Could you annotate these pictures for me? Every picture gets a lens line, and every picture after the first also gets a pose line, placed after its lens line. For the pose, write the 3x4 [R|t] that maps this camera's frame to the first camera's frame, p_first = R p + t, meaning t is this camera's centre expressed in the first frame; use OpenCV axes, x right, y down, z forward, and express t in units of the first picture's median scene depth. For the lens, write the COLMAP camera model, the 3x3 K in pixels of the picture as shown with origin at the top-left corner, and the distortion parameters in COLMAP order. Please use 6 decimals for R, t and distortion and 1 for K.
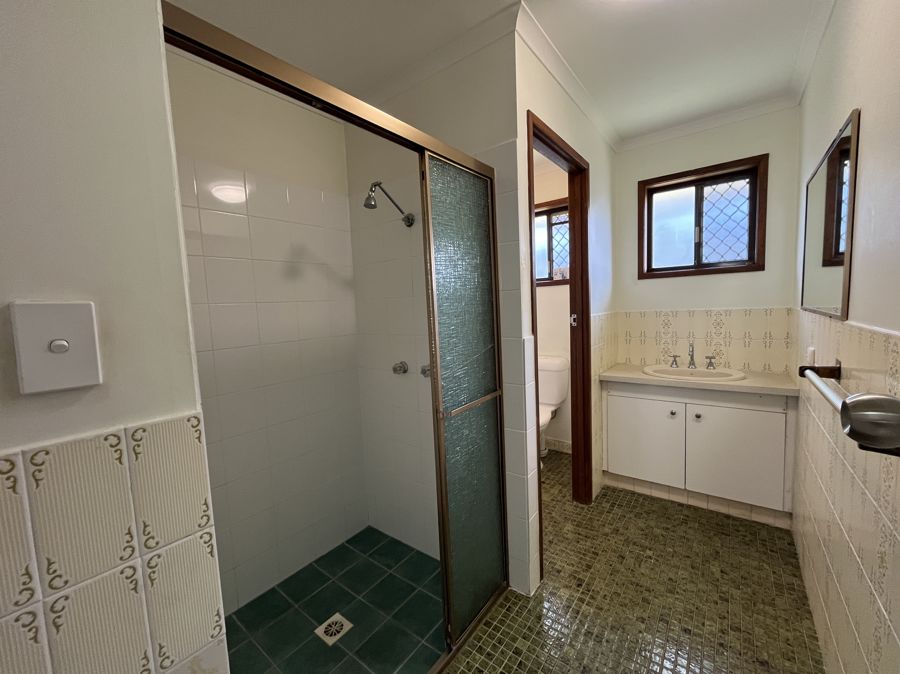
lens RADIAL K [[367.0, 0, 446.3], [0, 367.0, 336.9], [0, 0, 1]] dist [-0.003148, 0.000061]
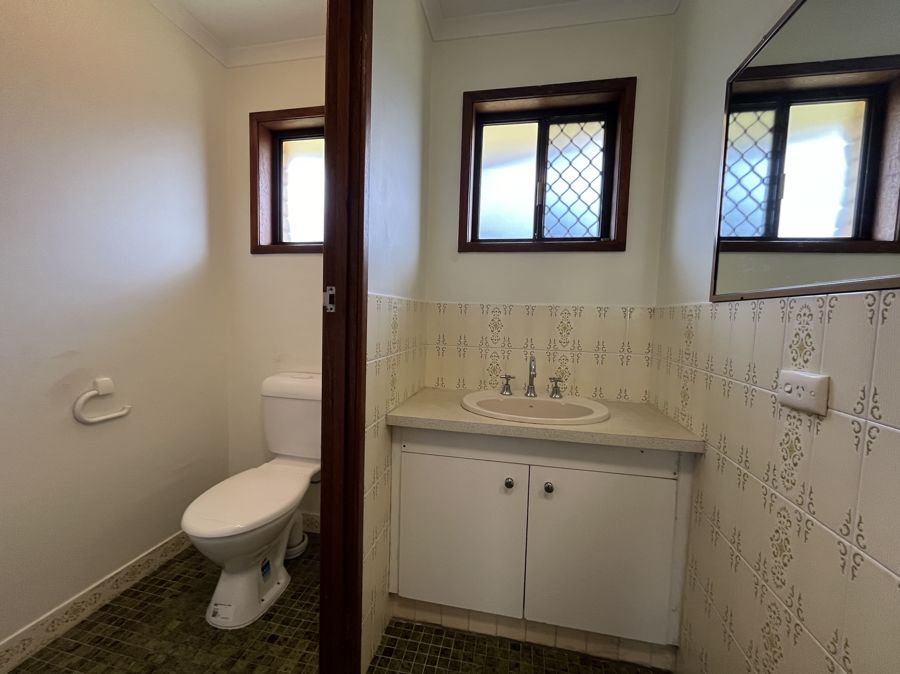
lens RADIAL K [[367.0, 0, 449.7], [0, 367.0, 337.6], [0, 0, 1]] dist [-0.003148, 0.000061]
pose [[0.889454, 0.043126, 0.454986, 0.260220], [-0.031233, 0.998946, -0.033628, 0.010359], [-0.455957, 0.015700, 0.889863, 0.508305]]
